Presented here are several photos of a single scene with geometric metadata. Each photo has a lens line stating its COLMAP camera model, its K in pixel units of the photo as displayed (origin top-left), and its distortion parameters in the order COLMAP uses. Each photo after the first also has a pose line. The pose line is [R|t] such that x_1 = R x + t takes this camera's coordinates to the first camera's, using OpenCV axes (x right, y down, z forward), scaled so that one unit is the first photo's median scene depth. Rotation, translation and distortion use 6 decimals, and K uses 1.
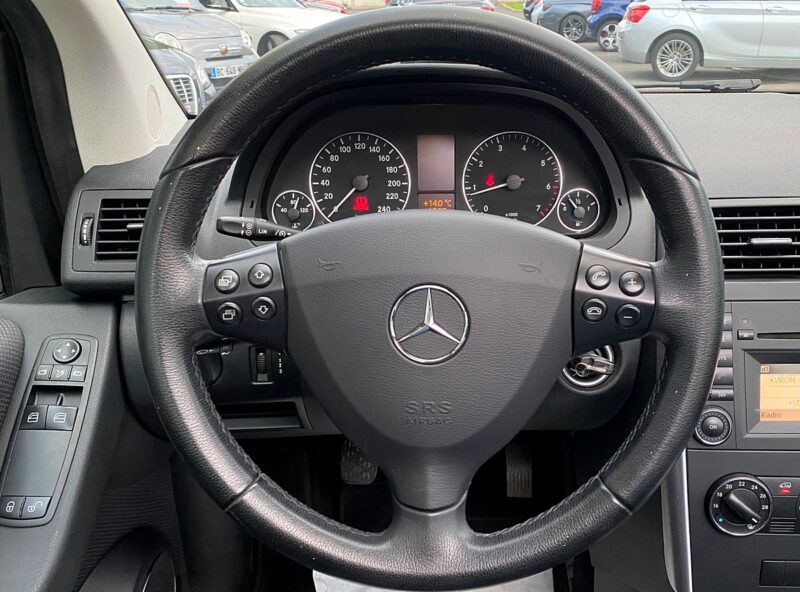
lens RADIAL K [[739.4, 0, 440.4], [0, 739.4, 322.5], [0, 0, 1]] dist [0.026721, 0.000000]
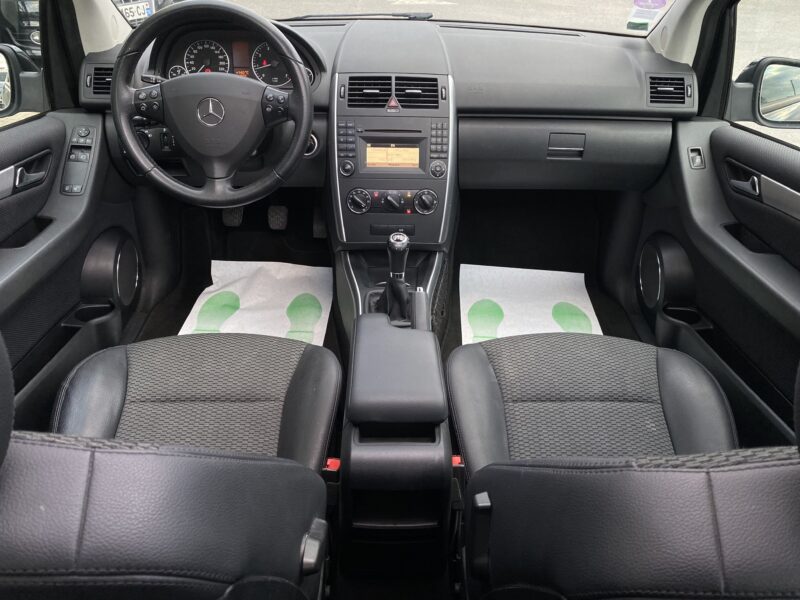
lens RADIAL K [[639.2, 0, 398.9], [0, 639.2, 297.4], [0, 0, 1]] dist [0.030203, -0.033686]
pose [[0.999619, 0.012979, 0.024340, 0.493270], [-0.016635, 0.987519, 0.156617, 0.229224], [-0.022003, -0.156962, 0.987359, -1.204888]]
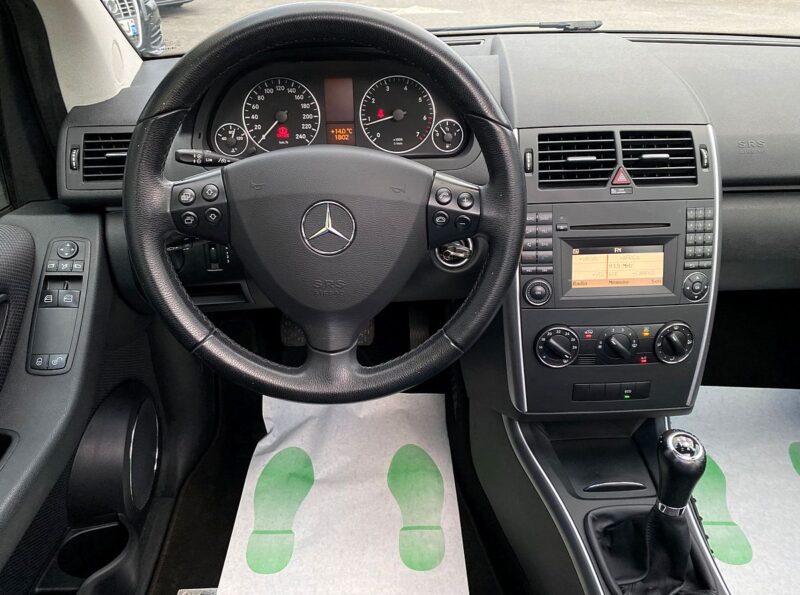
lens RADIAL K [[639.2, 0, 398.8], [0, 639.2, 286.0], [0, 0, 1]] dist [0.030203, -0.033686]
pose [[0.998632, -0.025433, 0.045691, 0.044409], [0.019642, 0.992213, 0.122994, -0.028698], [-0.048463, -0.121928, 0.991355, -0.196931]]
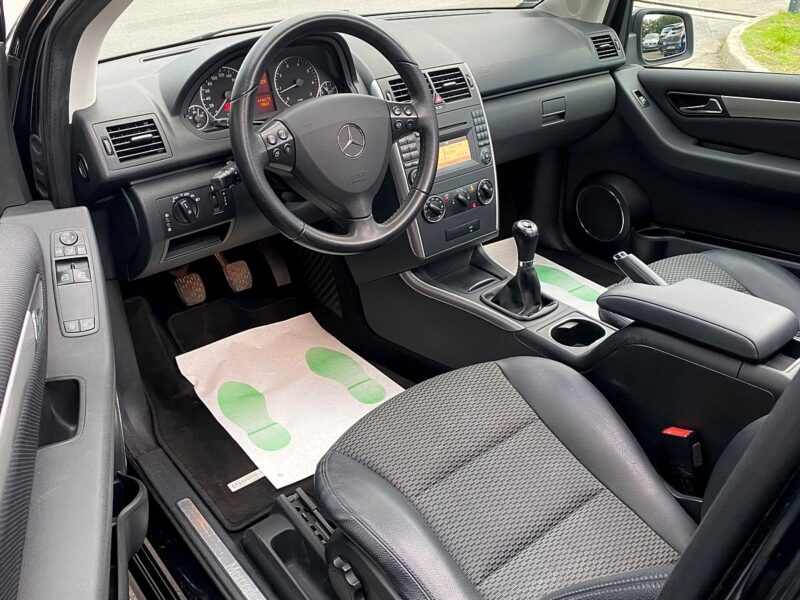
lens RADIAL K [[712.0, 0, 395.9], [0, 712.0, 302.2], [0, 0, 1]] dist [0.021210, -0.005943]
pose [[0.775000, -0.313741, 0.548582, -1.007121], [0.251288, 0.949476, 0.188014, 0.076461], [-0.579853, -0.007859, 0.814683, -0.750744]]
